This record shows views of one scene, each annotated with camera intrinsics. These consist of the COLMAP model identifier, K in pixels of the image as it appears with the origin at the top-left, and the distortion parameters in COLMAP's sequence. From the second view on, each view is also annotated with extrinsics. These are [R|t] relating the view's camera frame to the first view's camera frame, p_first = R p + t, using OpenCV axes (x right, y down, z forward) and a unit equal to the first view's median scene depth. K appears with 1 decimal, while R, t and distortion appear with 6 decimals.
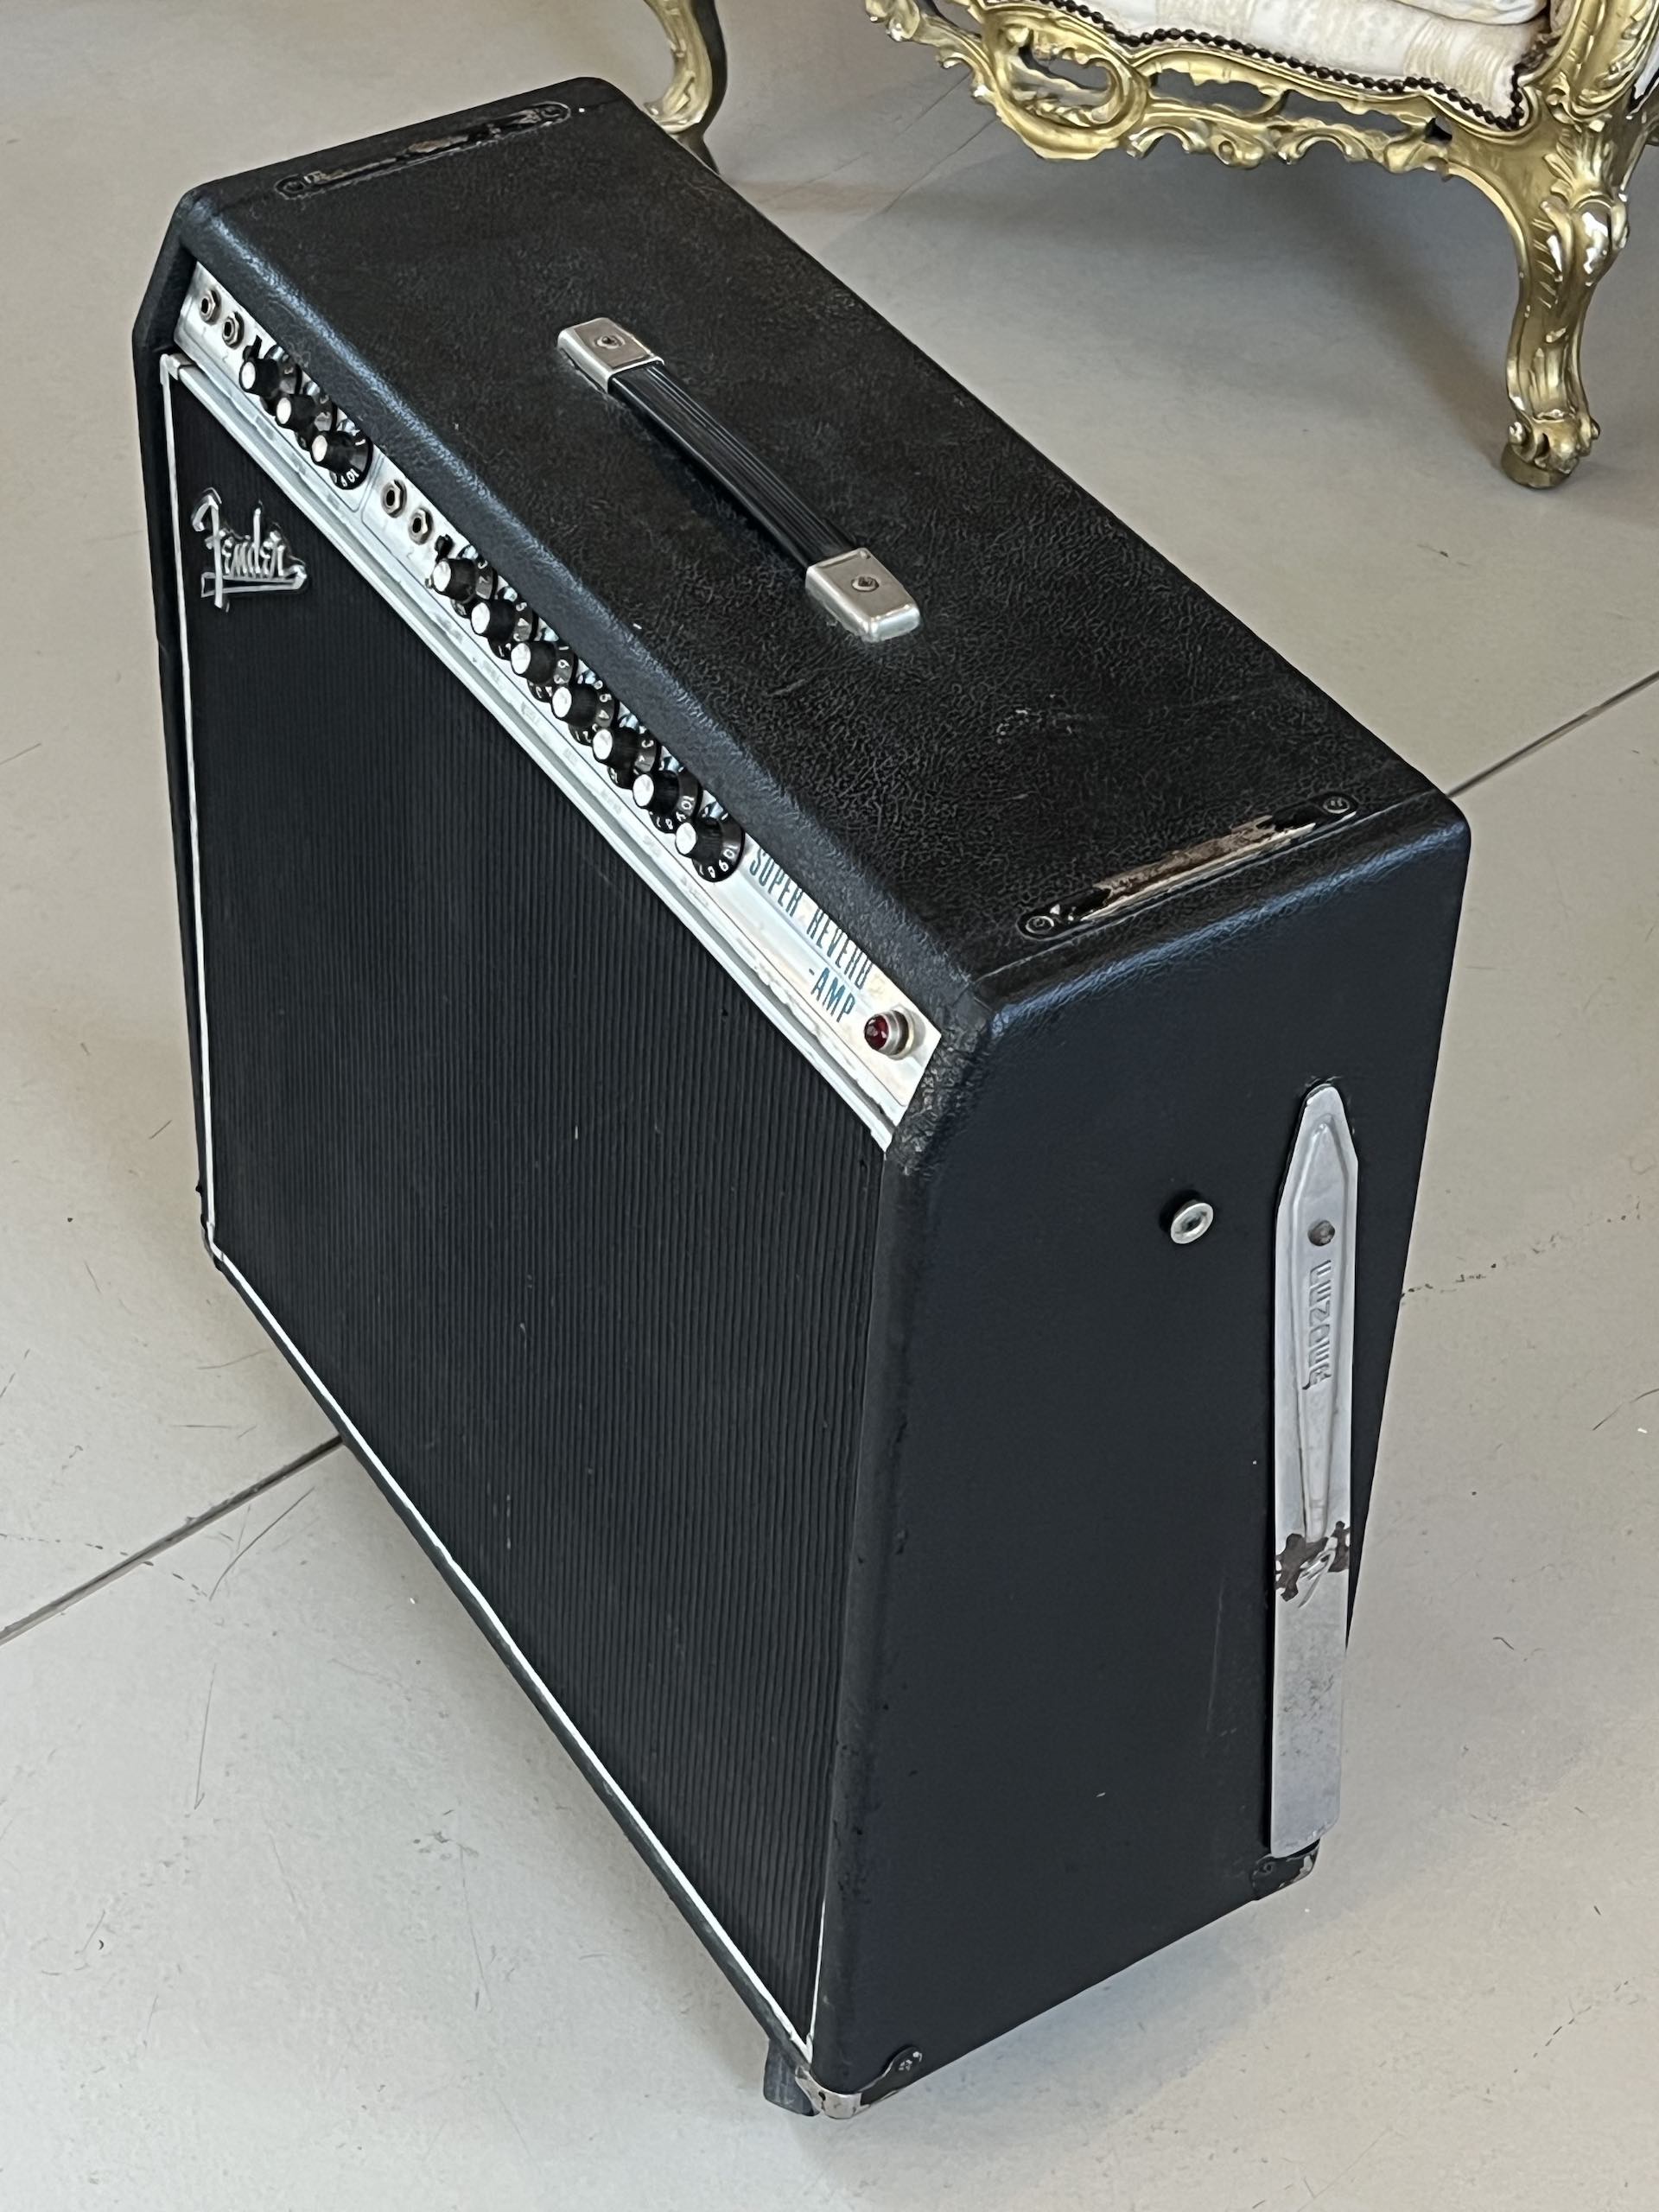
lens RADIAL K [[4001.3, 0, 829.5], [0, 4001.3, 1106.0], [0, 0, 1]] dist [0.259184, -0.713023]
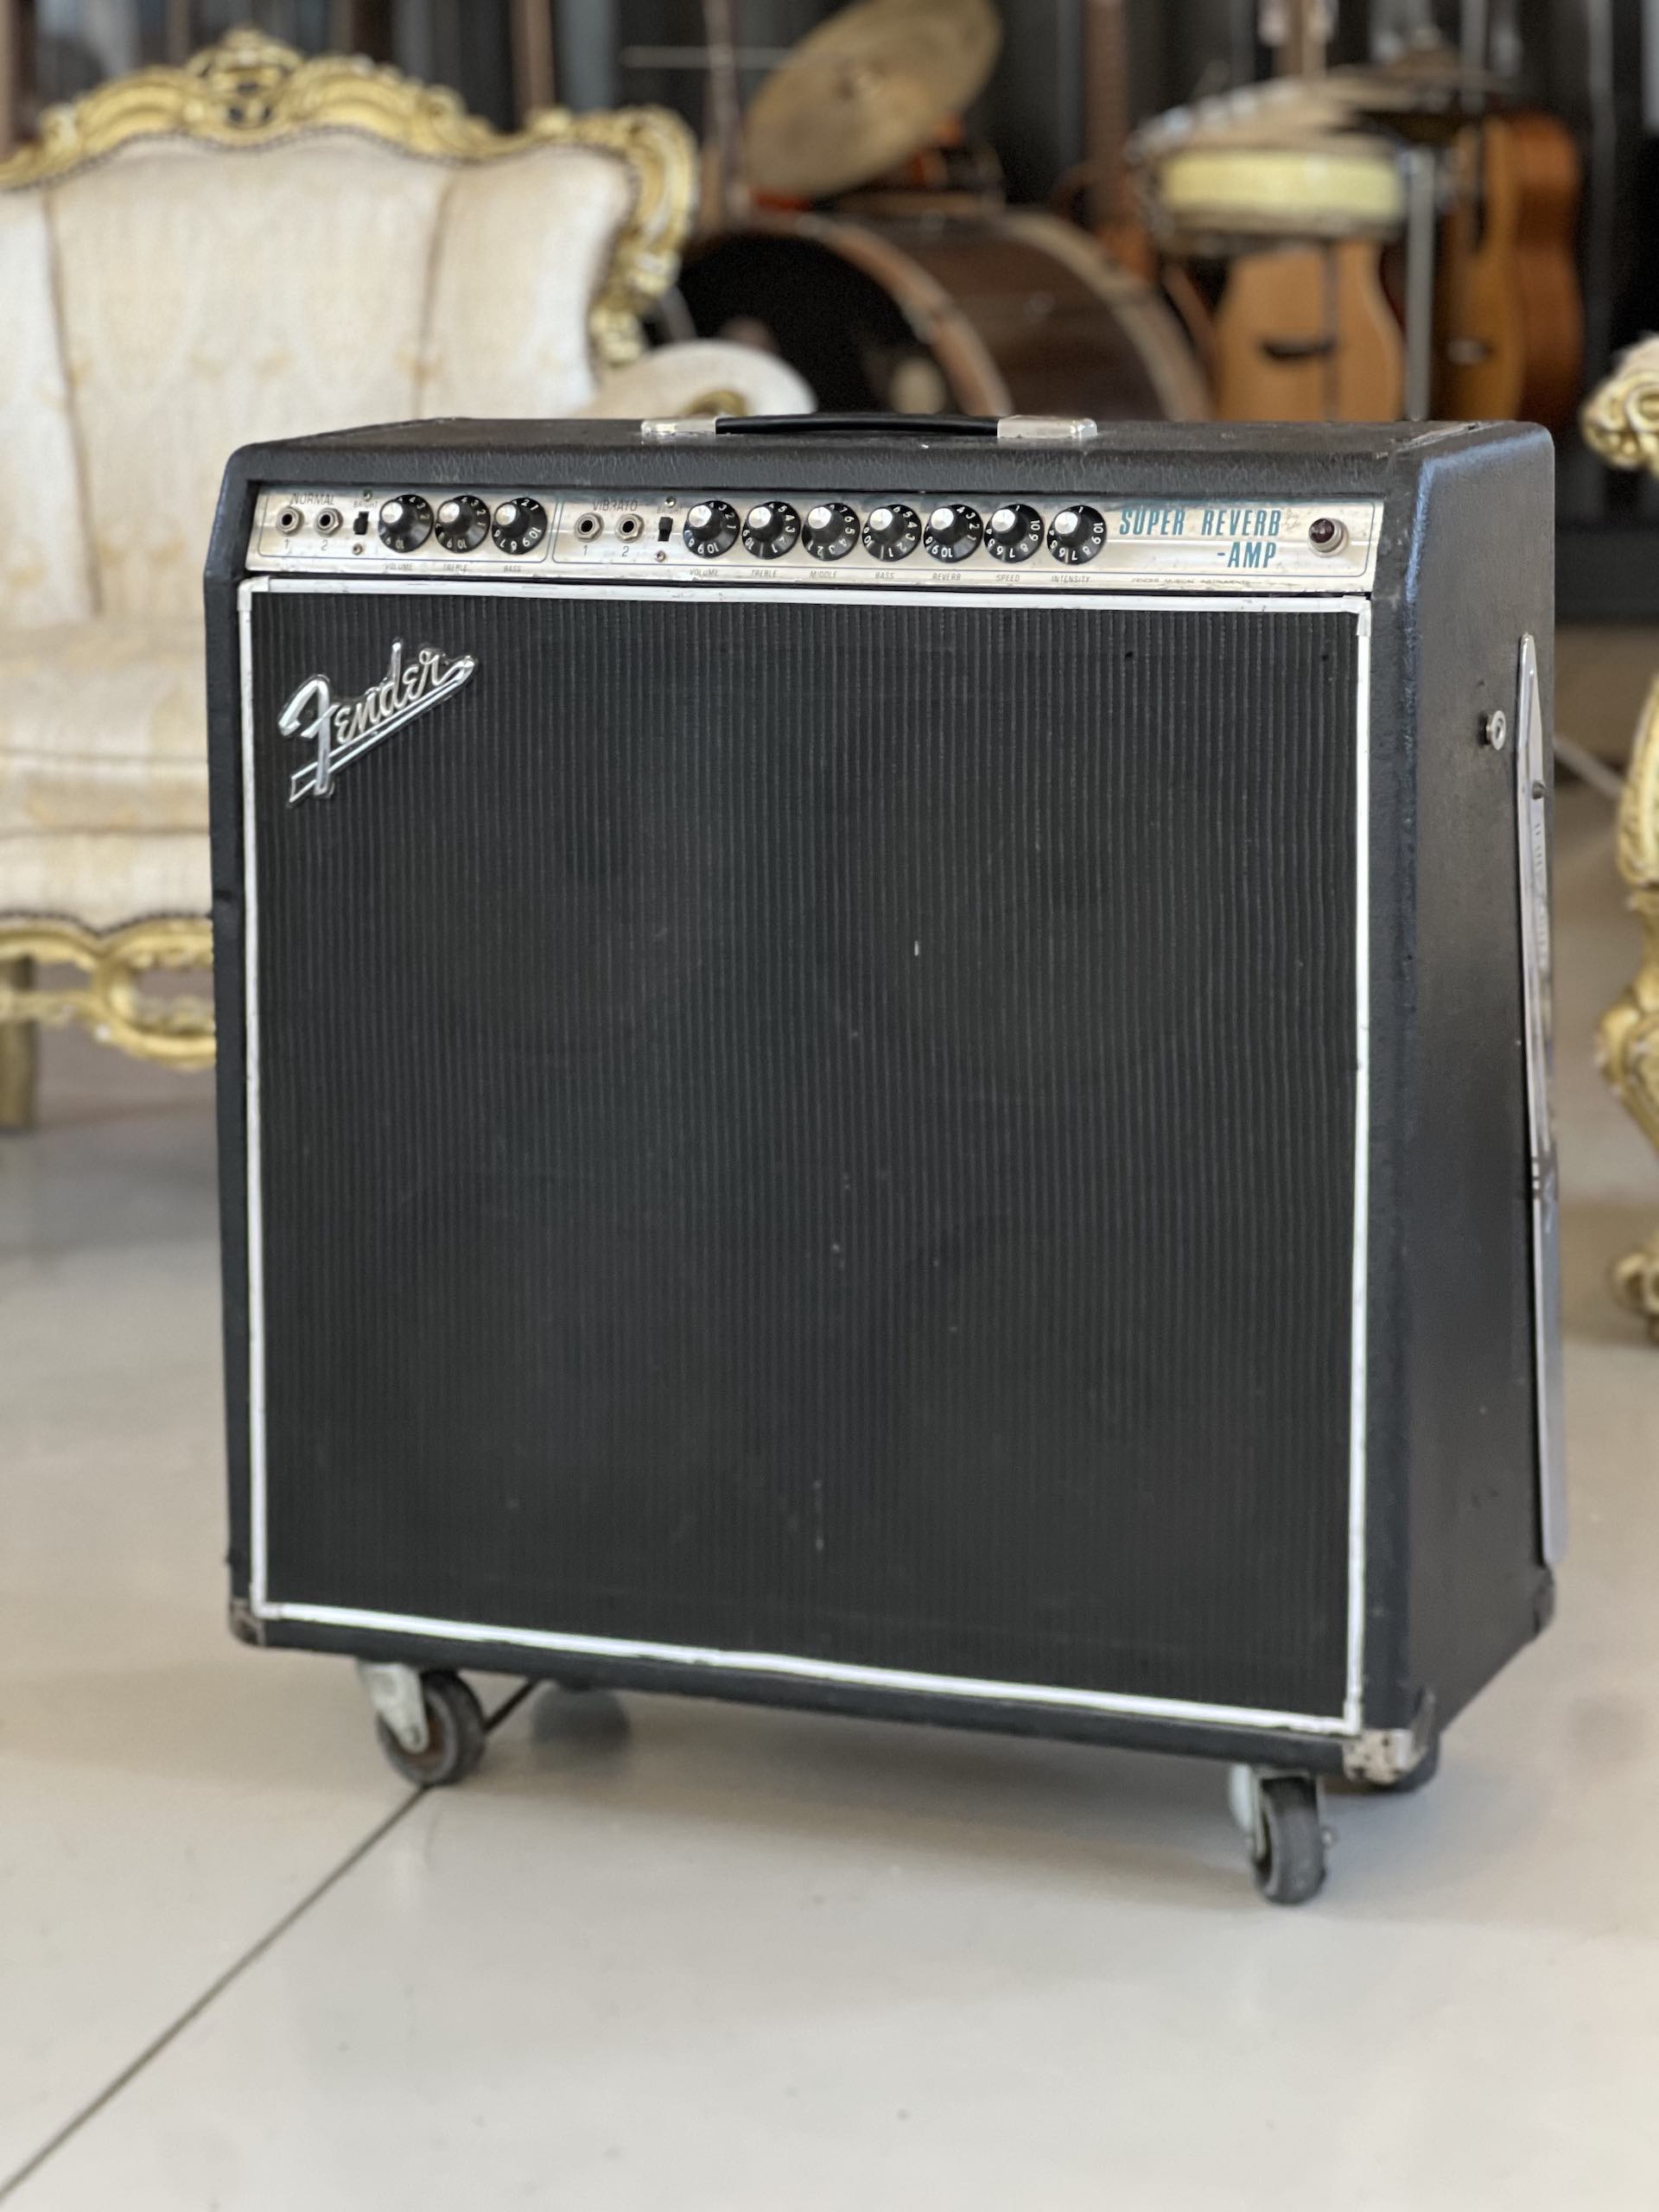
lens RADIAL K [[5253.6, 0, 829.5], [0, 5253.6, 1106.0], [0, 0, 1]] dist [-0.038571, -0.221004]
pose [[0.818686, -0.128709, 0.559632, -0.776316], [0.409718, 0.813760, -0.412220, 0.545278], [-0.402350, 0.566770, 0.718948, -0.046717]]
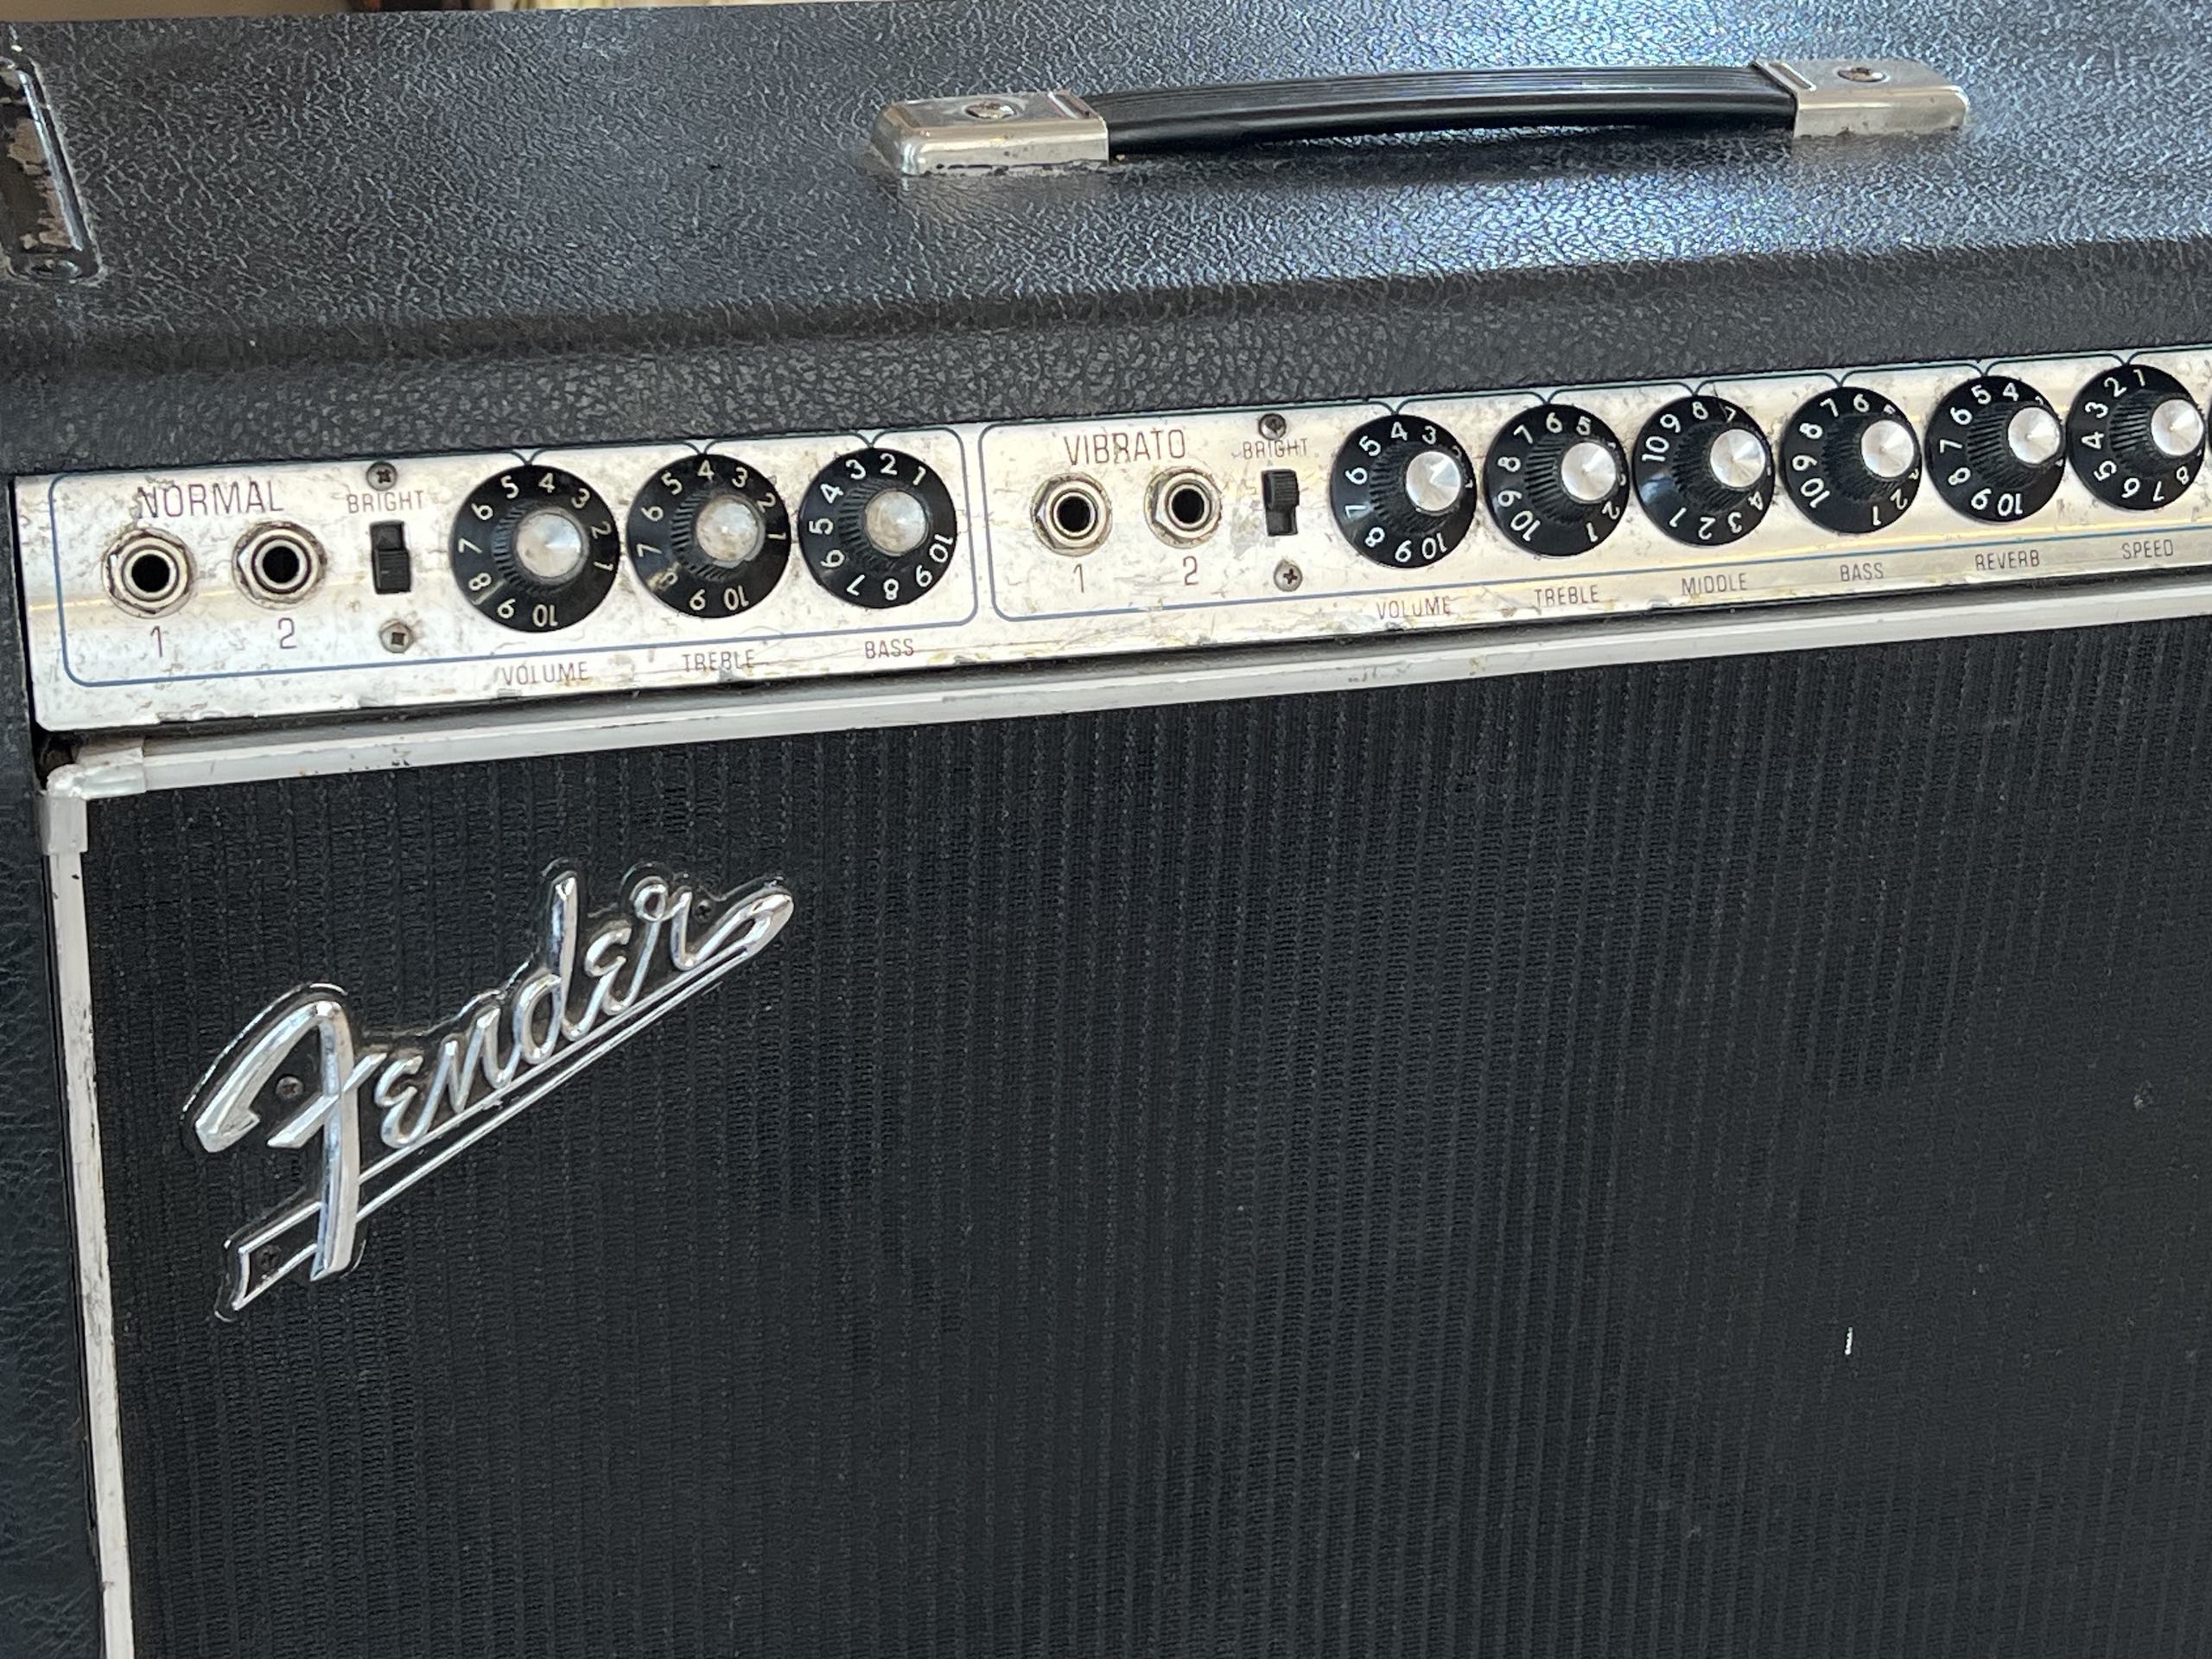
lens RADIAL K [[4001.3, 0, 1380.5], [0, 4001.3, 867.8], [0, 0, 1]] dist [0.259184, -0.713023]
pose [[0.235538, -0.428156, 0.872470, -0.423379], [0.621412, 0.756587, 0.203527, -0.156055], [-0.747241, 0.494225, 0.444267, 0.647191]]
